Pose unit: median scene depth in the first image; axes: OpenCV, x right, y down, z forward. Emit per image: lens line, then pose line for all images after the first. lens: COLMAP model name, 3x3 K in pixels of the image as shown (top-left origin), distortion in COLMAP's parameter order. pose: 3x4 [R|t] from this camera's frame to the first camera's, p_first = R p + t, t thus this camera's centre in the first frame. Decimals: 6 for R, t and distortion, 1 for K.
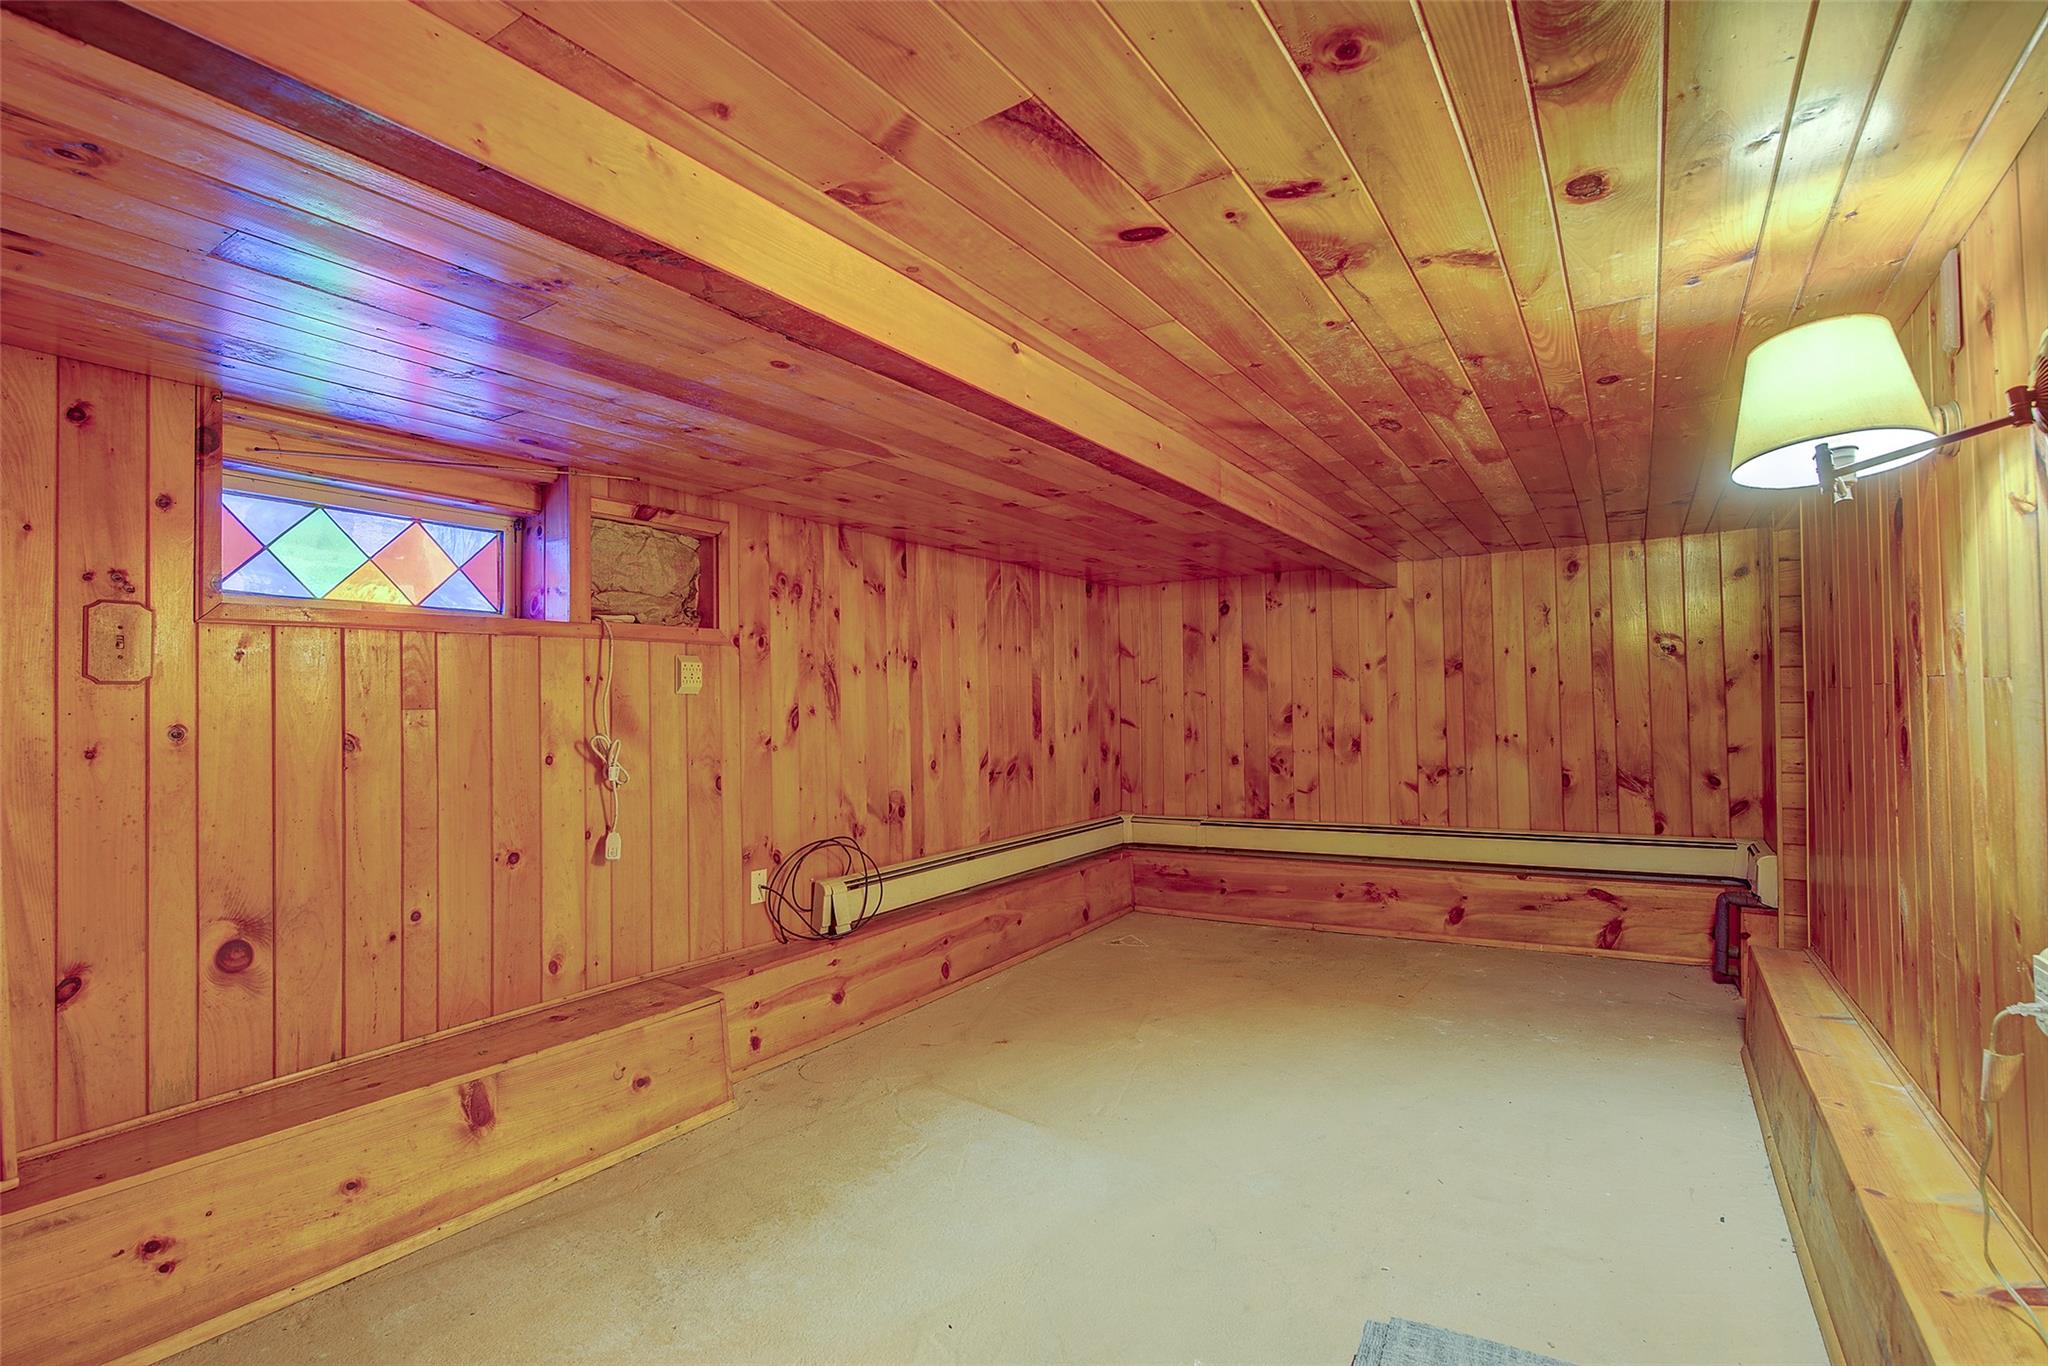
lens RADIAL K [[1020.3, 0, 1024.0], [0, 1020.3, 683.0], [0, 0, 1]] dist [0.001424, 0.000176]
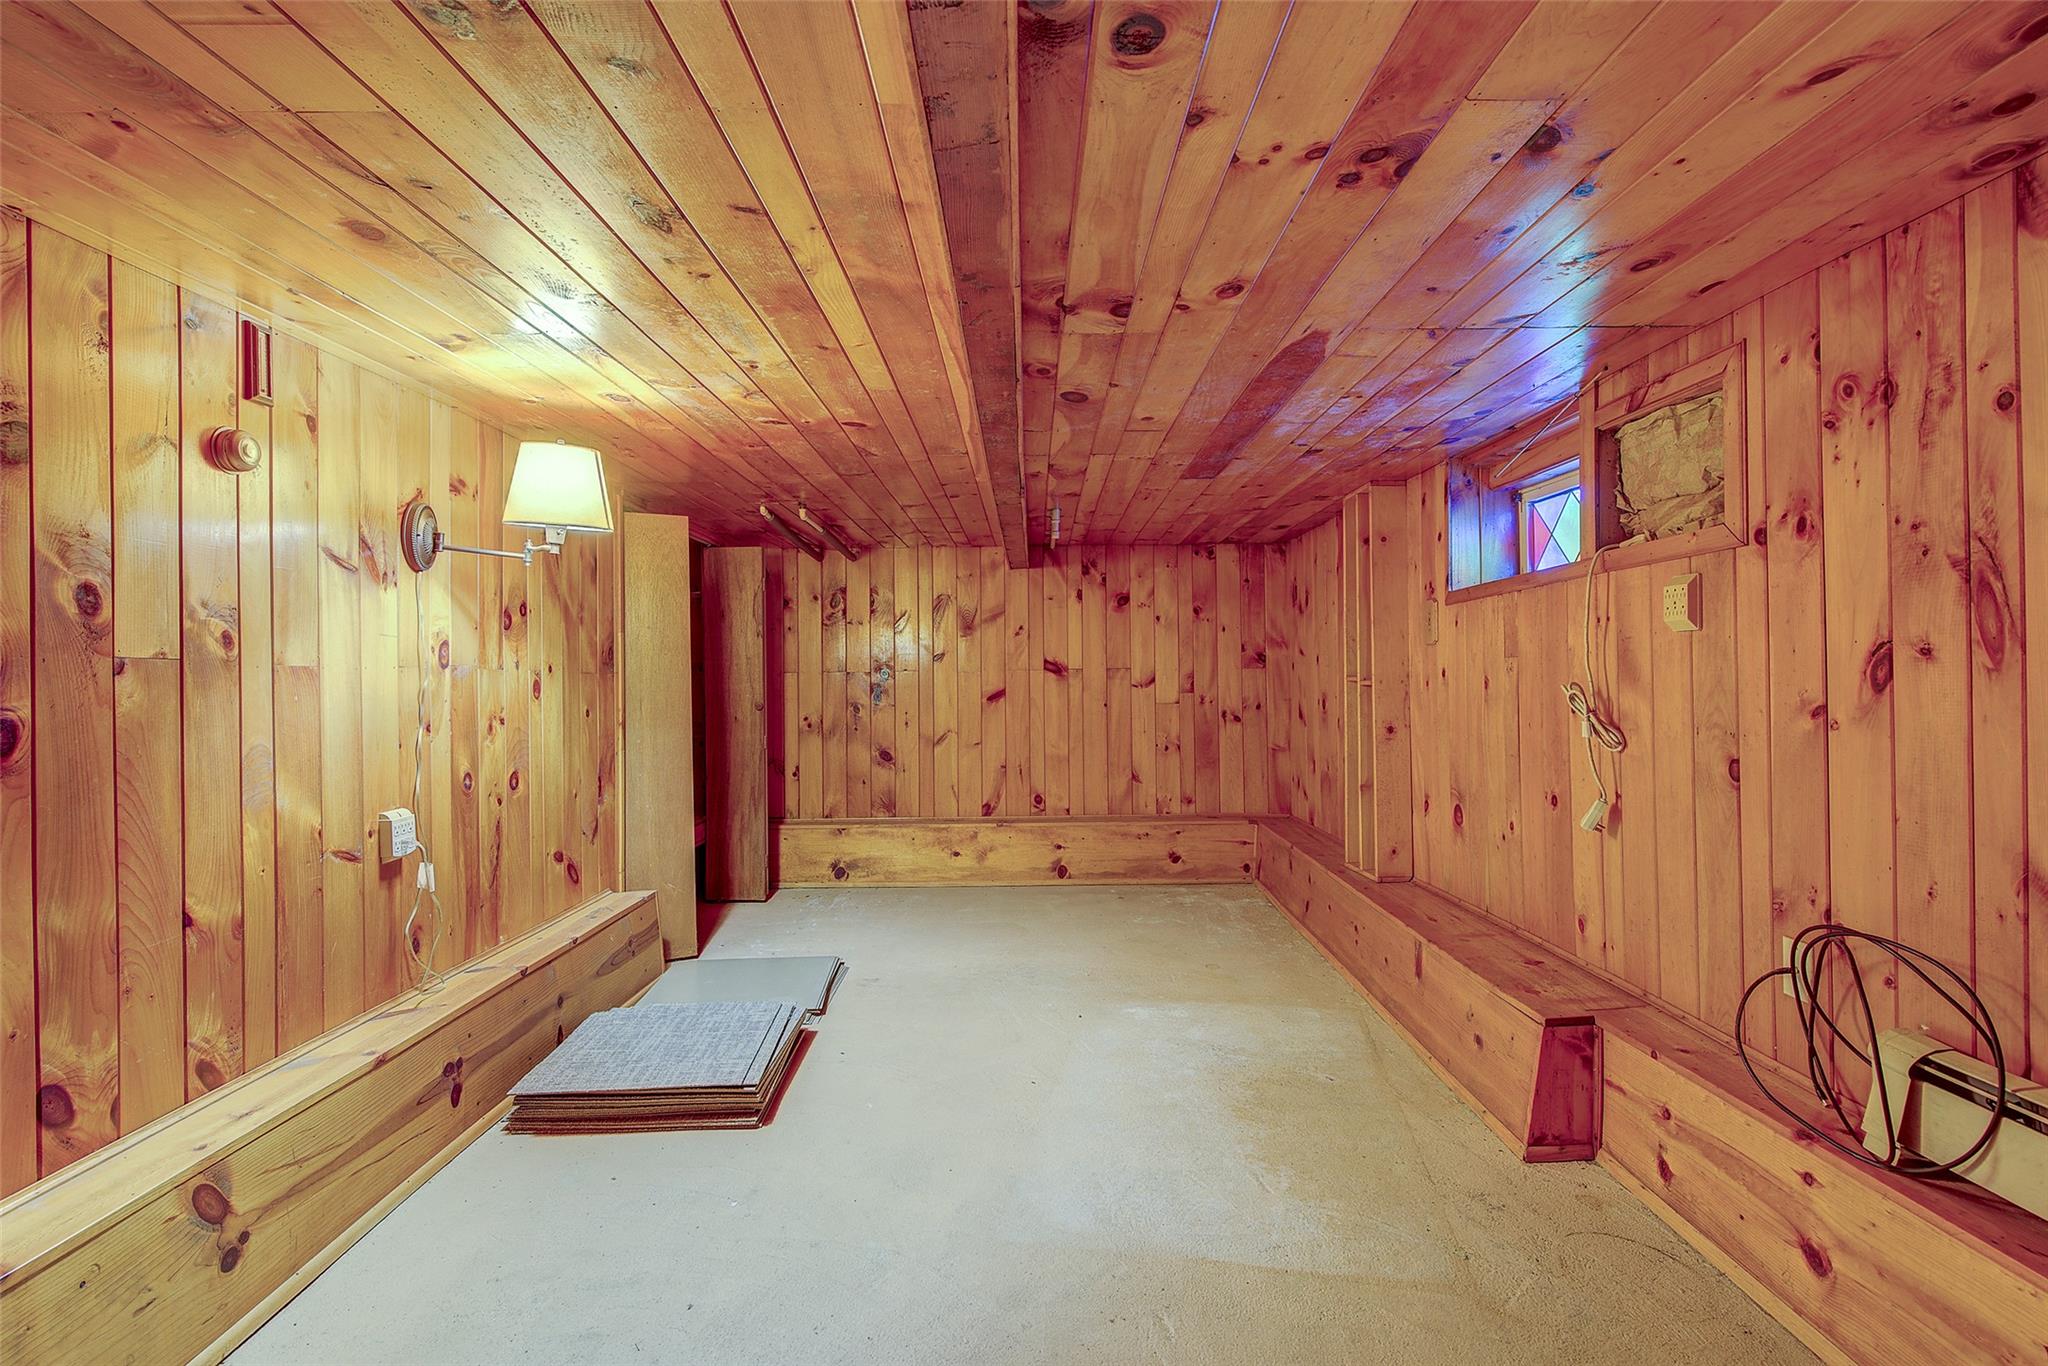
lens RADIAL K [[1020.3, 0, 1024.0], [0, 1020.3, 683.0], [0, 0, 1]] dist [0.001424, 0.000176]
pose [[-0.856956, 0.032008, -0.514395, 0.405200], [0.042118, 0.999081, -0.007999, 0.032254], [0.513666, -0.028520, -0.857516, 1.343678]]
